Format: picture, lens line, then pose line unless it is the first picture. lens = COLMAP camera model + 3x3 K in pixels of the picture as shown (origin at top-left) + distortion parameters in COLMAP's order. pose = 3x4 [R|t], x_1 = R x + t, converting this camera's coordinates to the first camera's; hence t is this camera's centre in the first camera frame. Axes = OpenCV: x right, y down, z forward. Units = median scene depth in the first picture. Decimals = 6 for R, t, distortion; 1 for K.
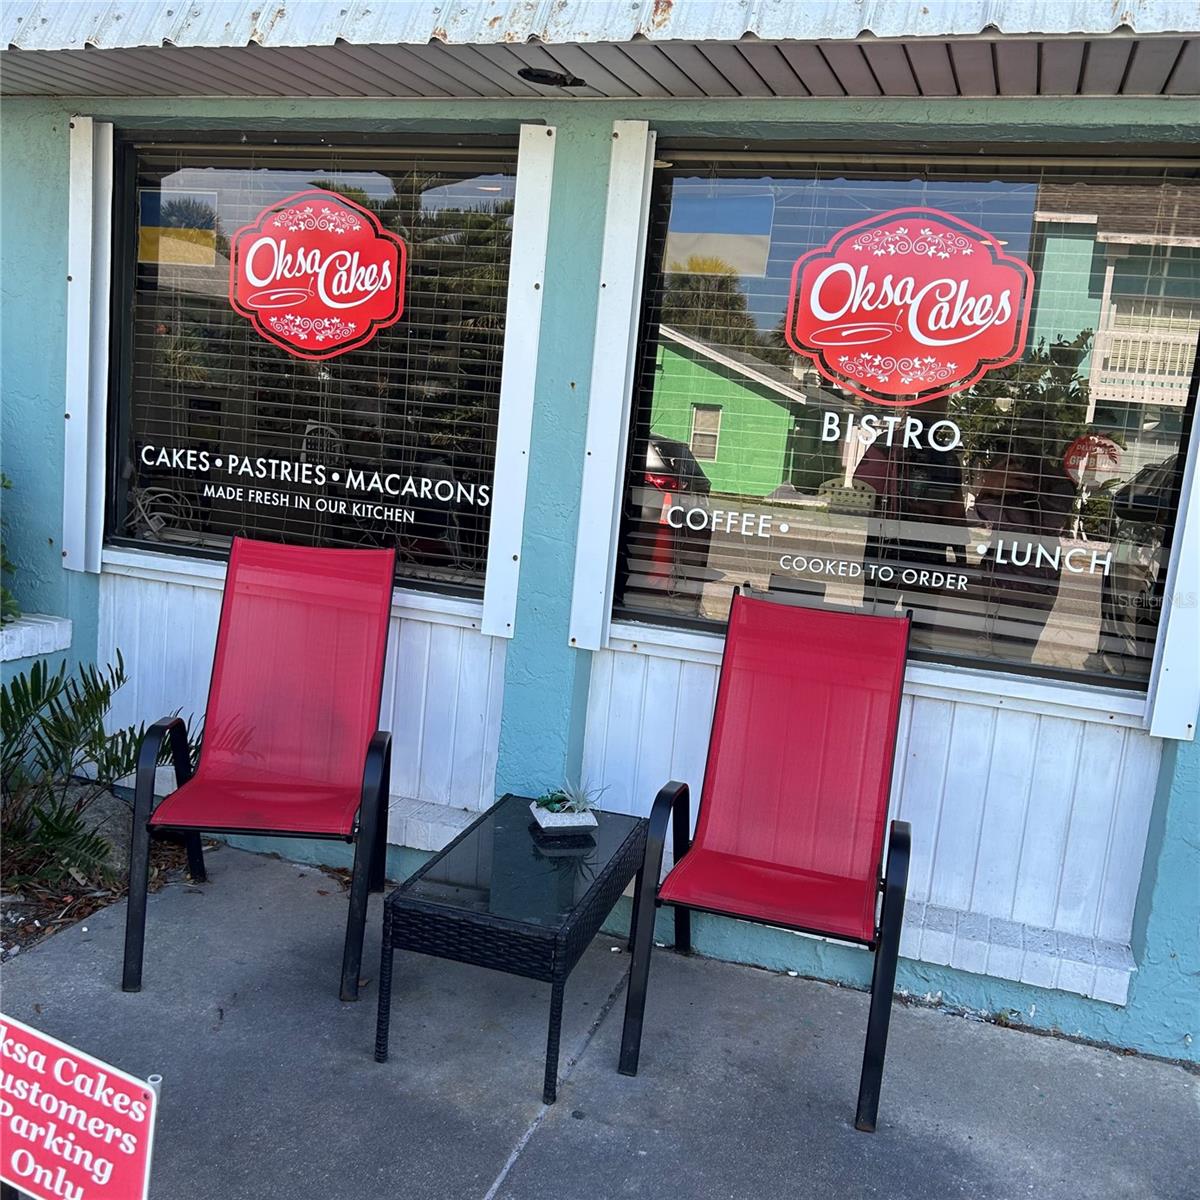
lens RADIAL K [[1182.6, 0, 600.0], [0, 1182.6, 600.0], [0, 0, 1]] dist [0.173225, -0.336860]
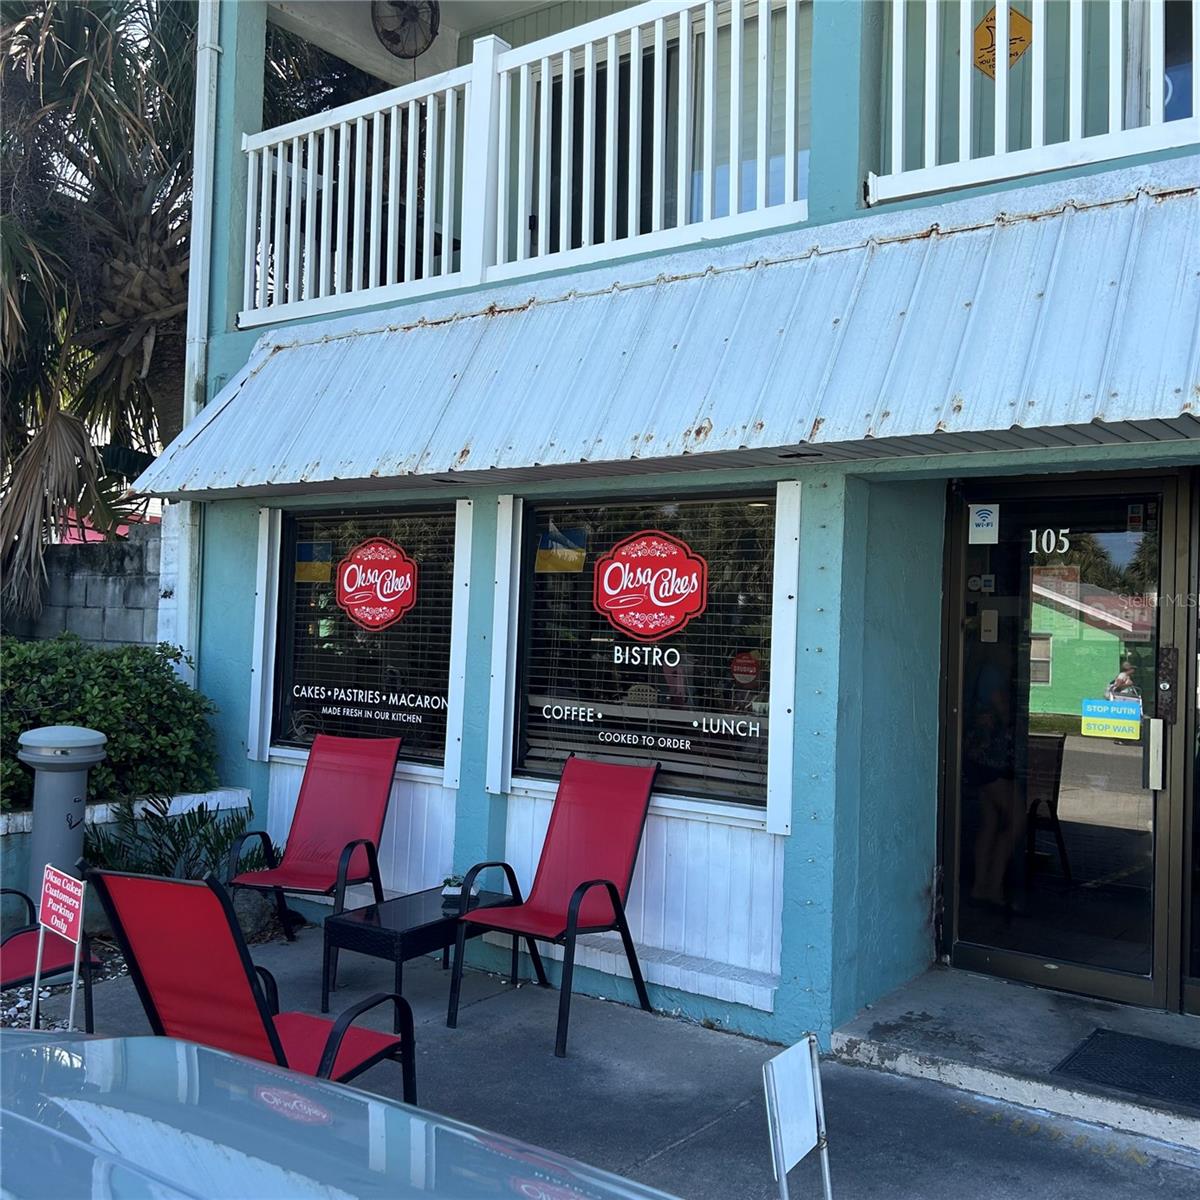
lens RADIAL K [[1182.6, 0, 600.0], [0, 1182.6, 600.0], [0, 0, 1]] dist [0.173225, -0.336860]
pose [[0.953498, -0.062027, -0.294947, 0.628163], [0.002291, 0.980058, -0.198698, 0.105412], [0.301389, 0.188783, 0.934626, -0.554825]]
